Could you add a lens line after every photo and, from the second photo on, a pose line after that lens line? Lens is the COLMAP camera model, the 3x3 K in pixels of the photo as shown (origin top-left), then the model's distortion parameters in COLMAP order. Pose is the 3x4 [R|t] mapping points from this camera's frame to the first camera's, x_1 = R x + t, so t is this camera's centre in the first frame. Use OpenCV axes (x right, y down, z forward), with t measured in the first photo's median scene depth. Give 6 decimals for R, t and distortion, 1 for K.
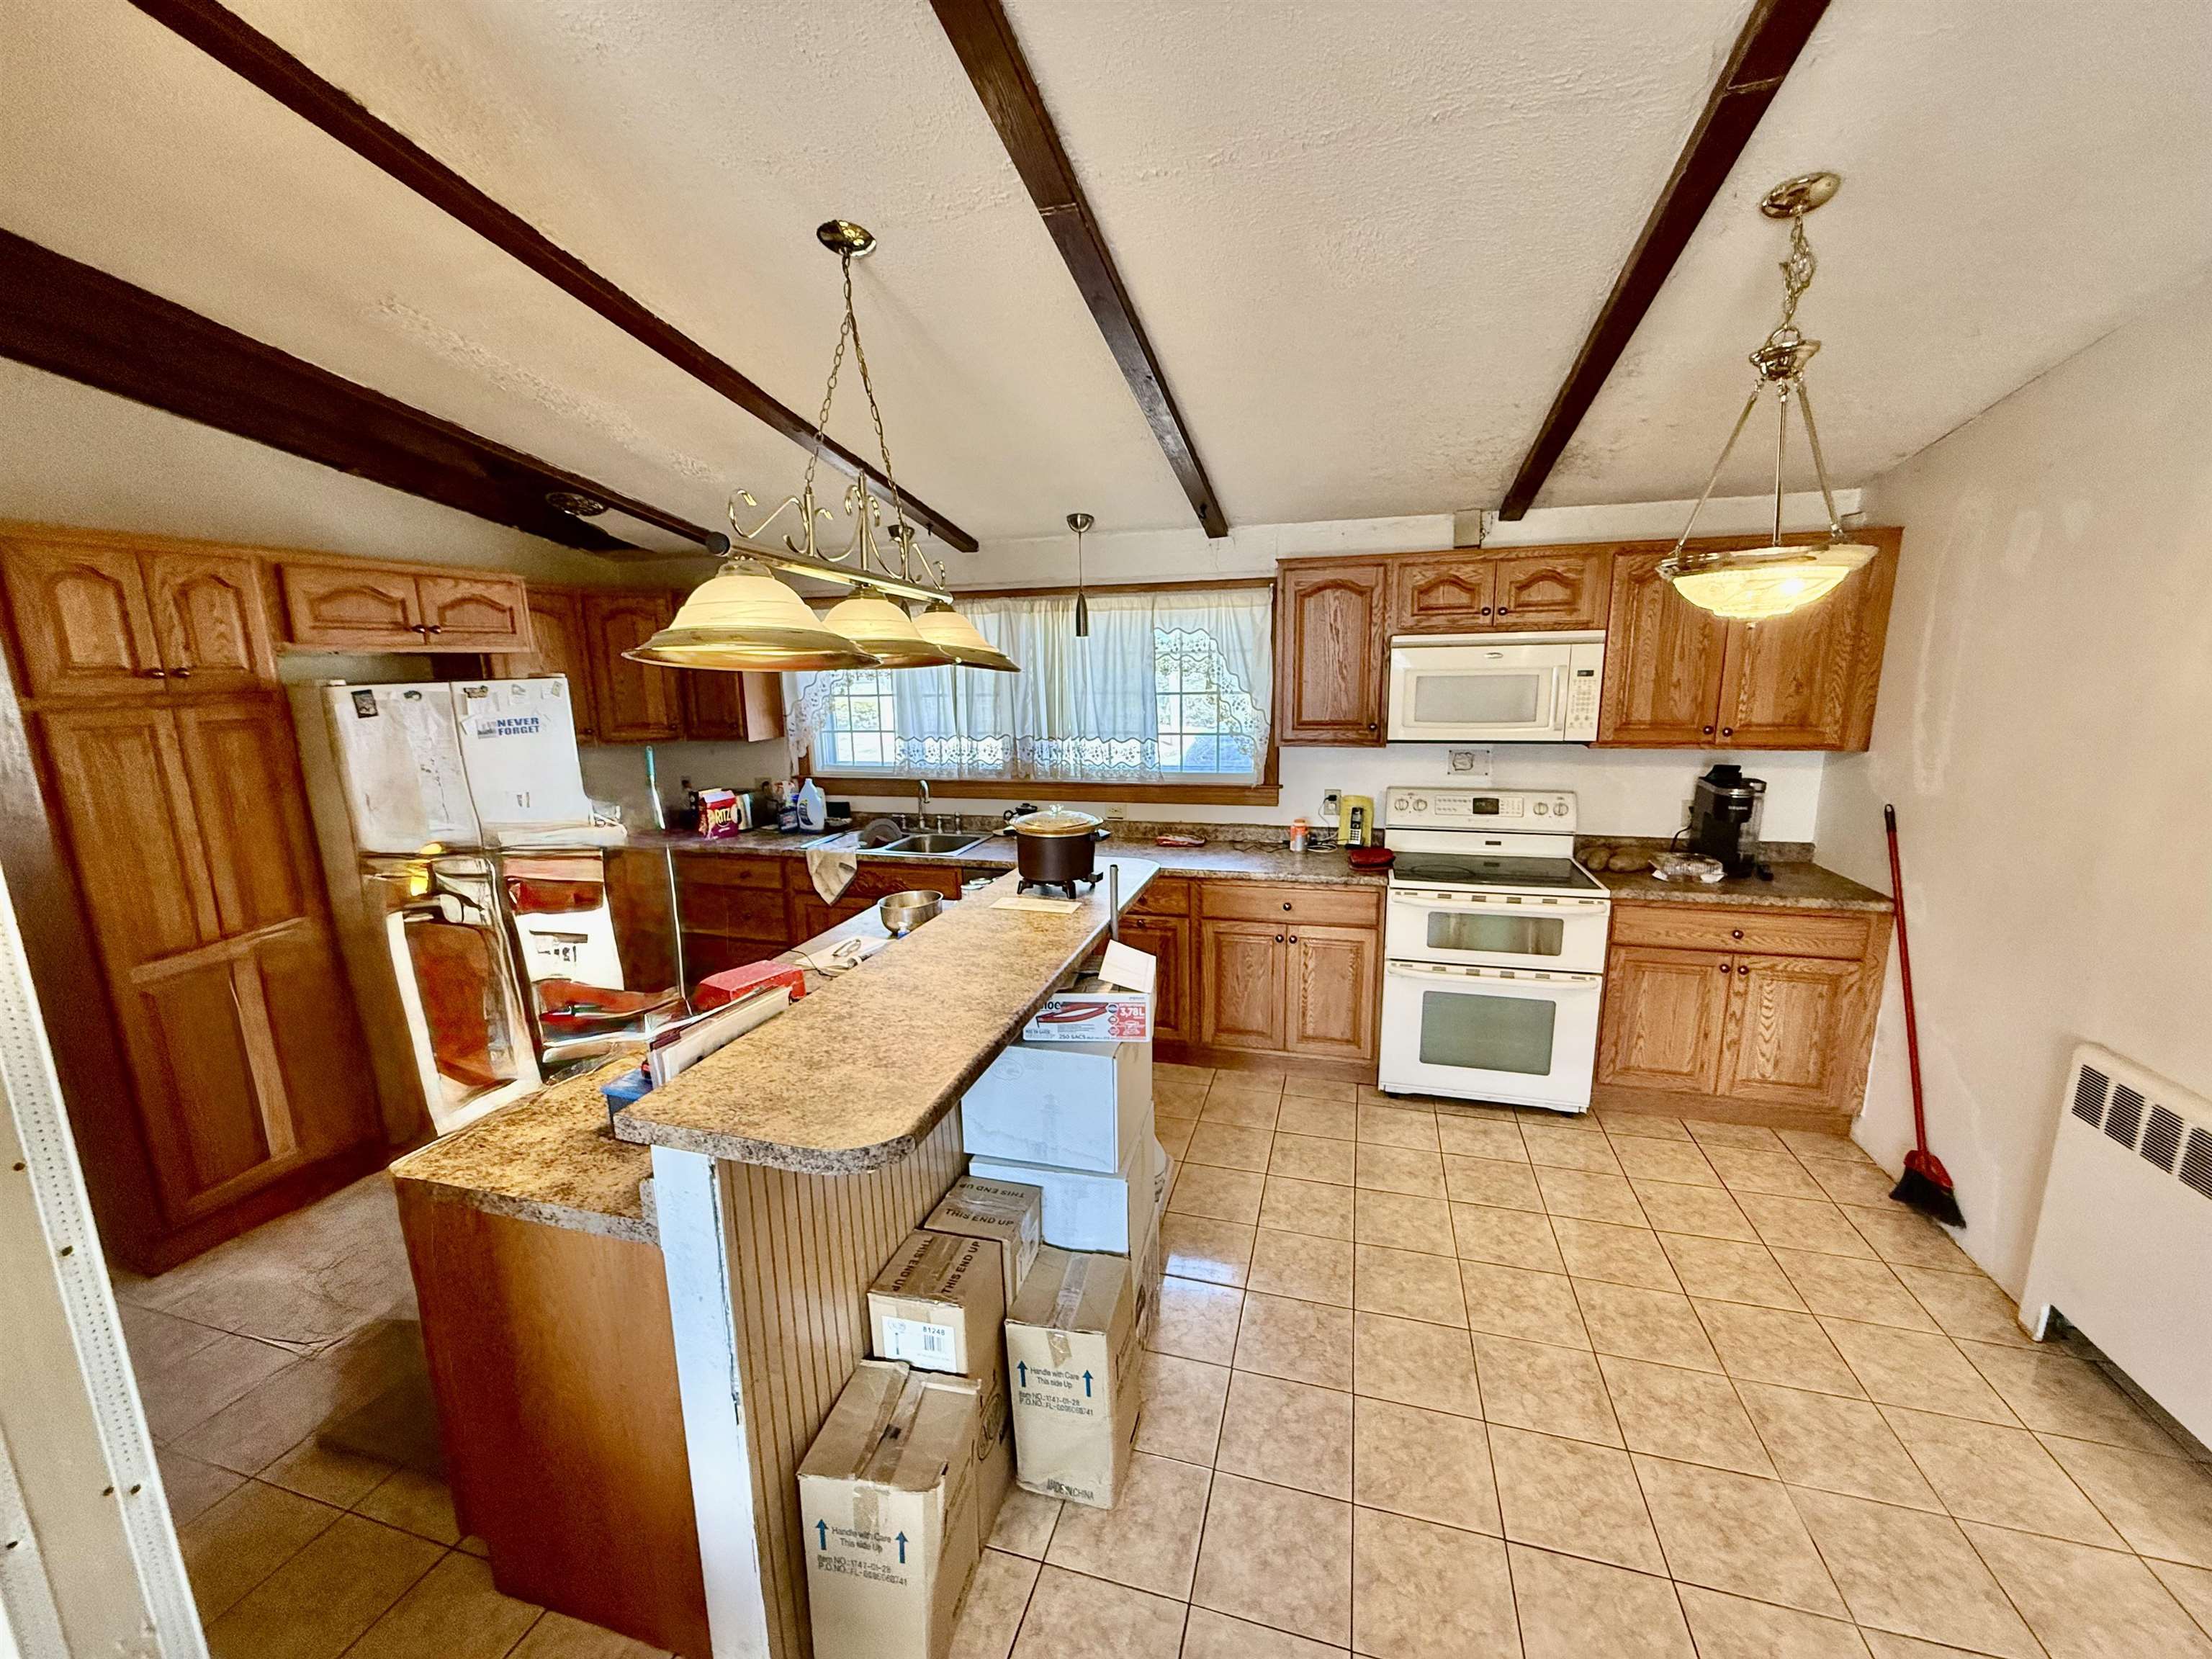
lens RADIAL K [[881.2, 0, 1095.1], [0, 881.2, 834.1], [0, 0, 1]] dist [-0.000110, -0.000197]
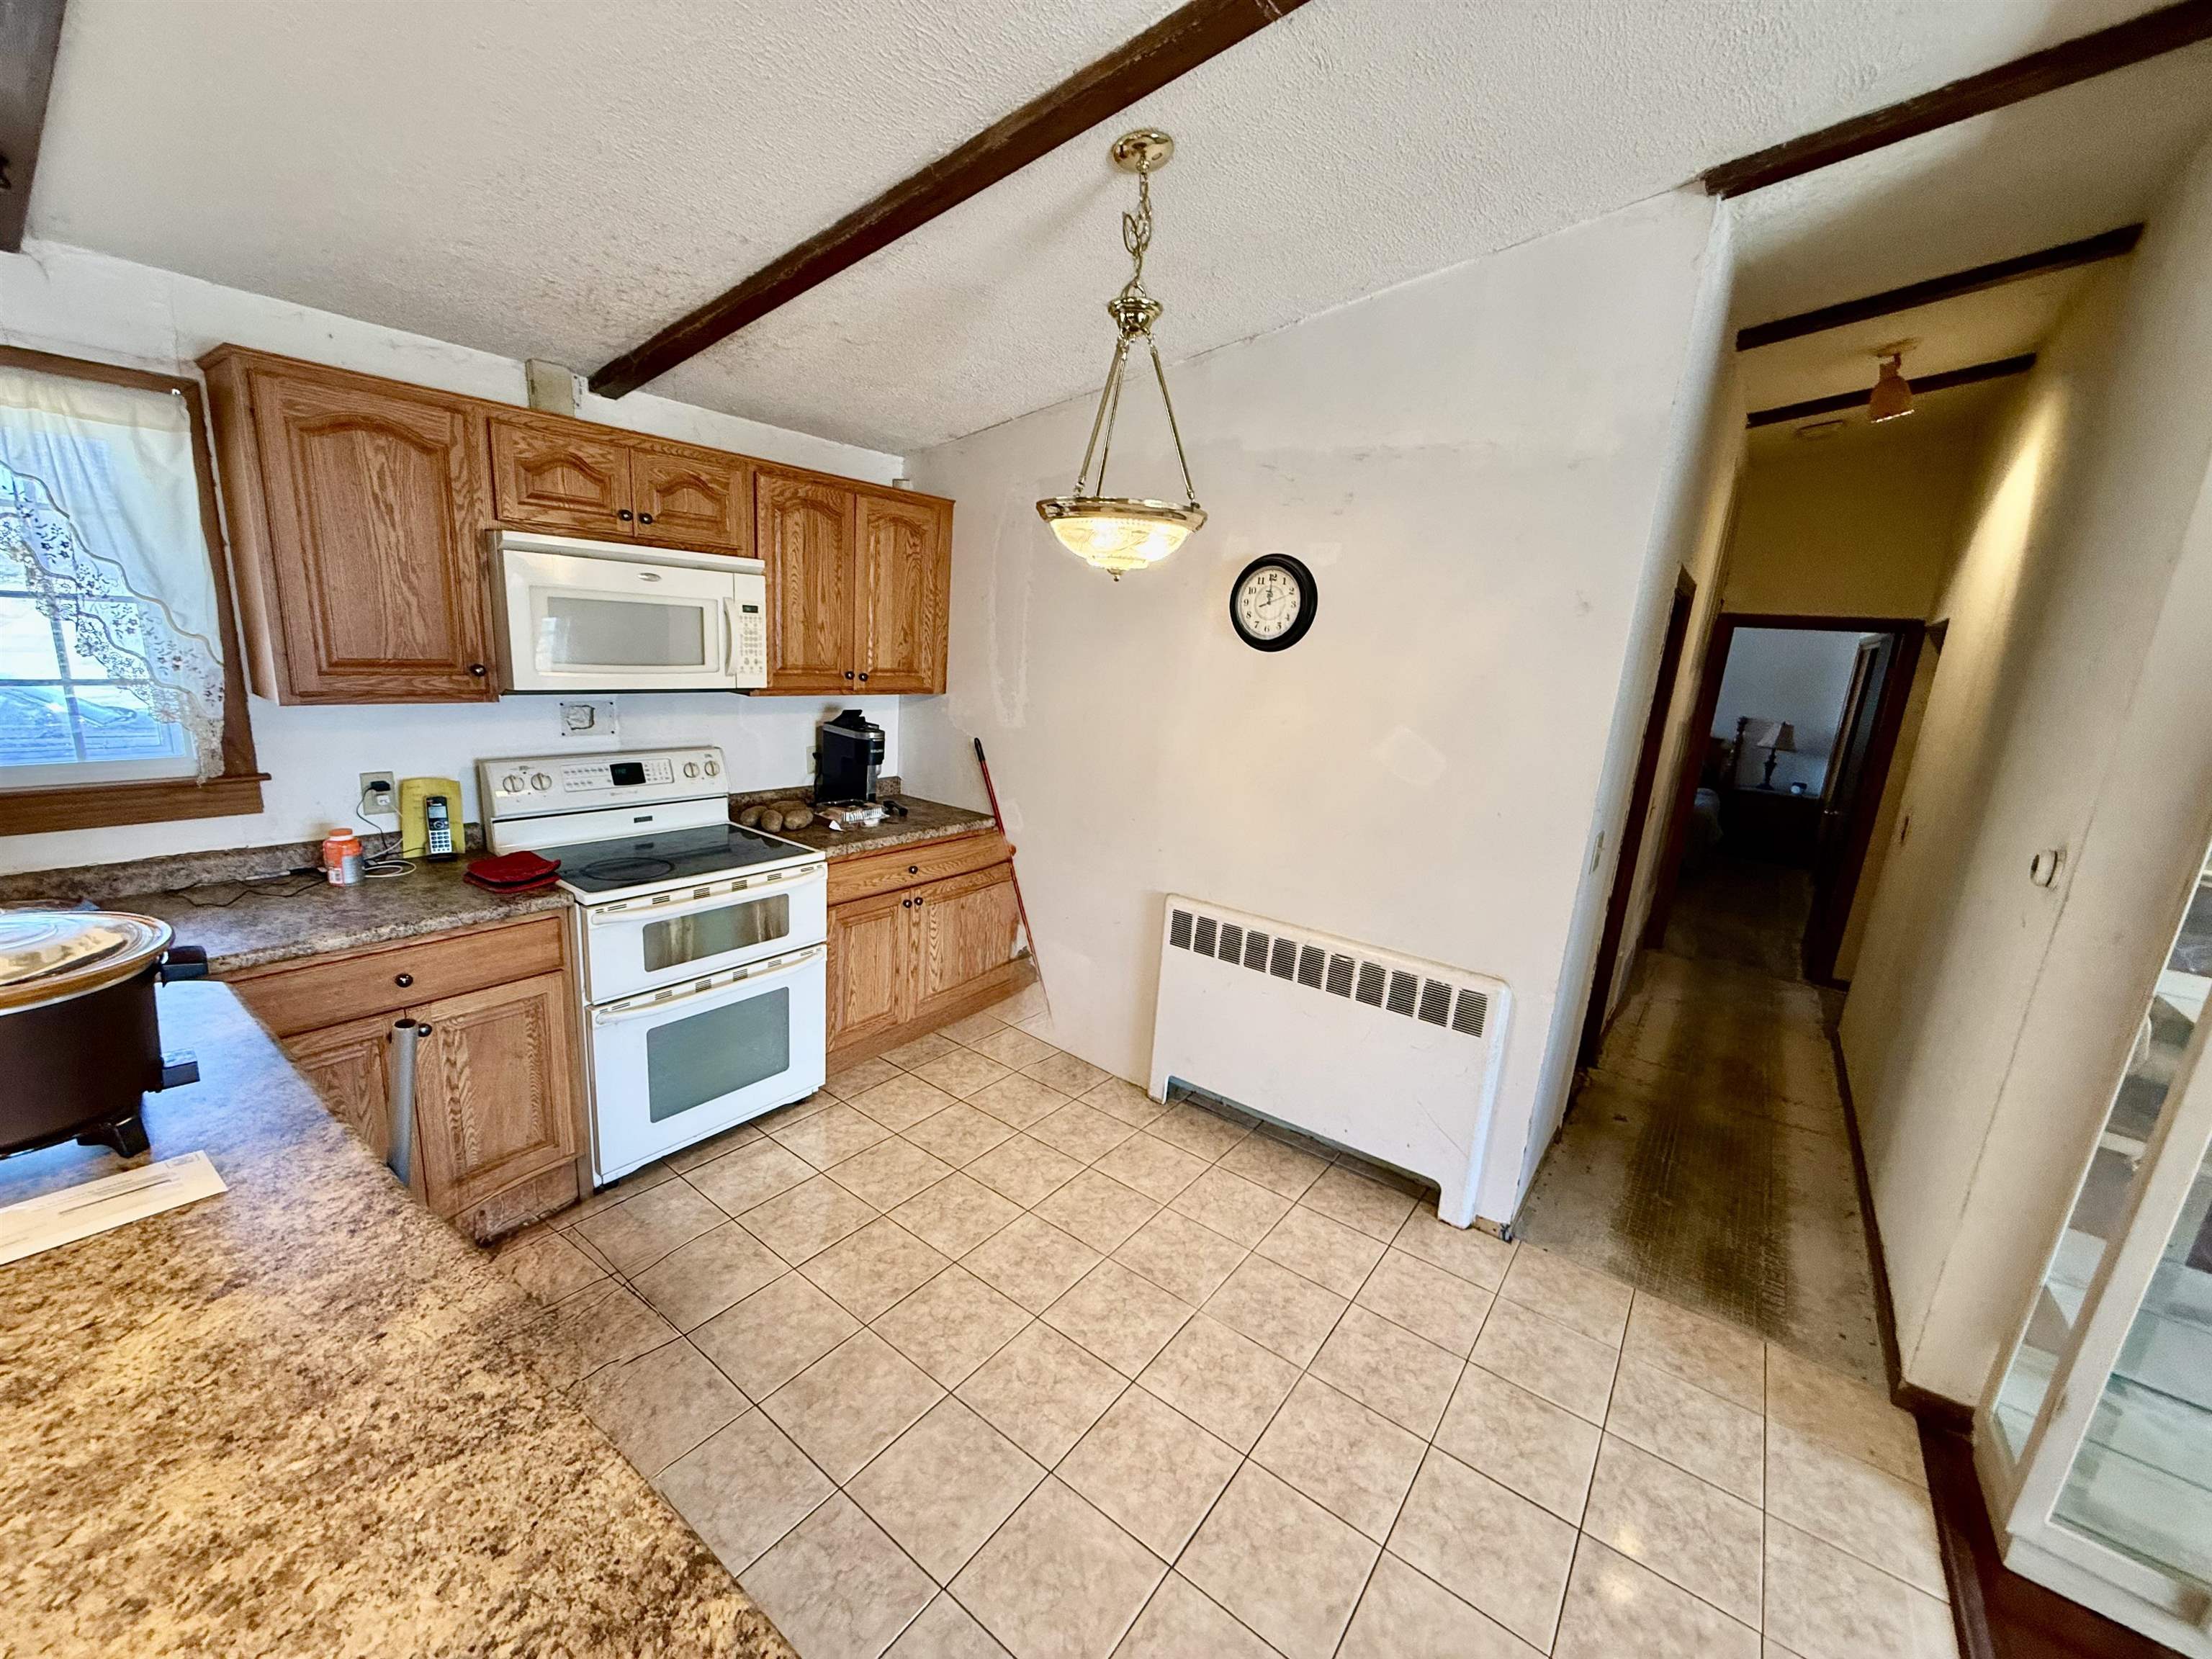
lens RADIAL K [[881.2, 0, 1095.1], [0, 881.2, 834.1], [0, 0, 1]] dist [-0.000110, -0.000197]
pose [[0.350865, -0.167973, 0.921238, -0.153363], [0.105793, 0.984592, 0.139232, -0.049546], [-0.930431, 0.048609, 0.363230, 0.379889]]
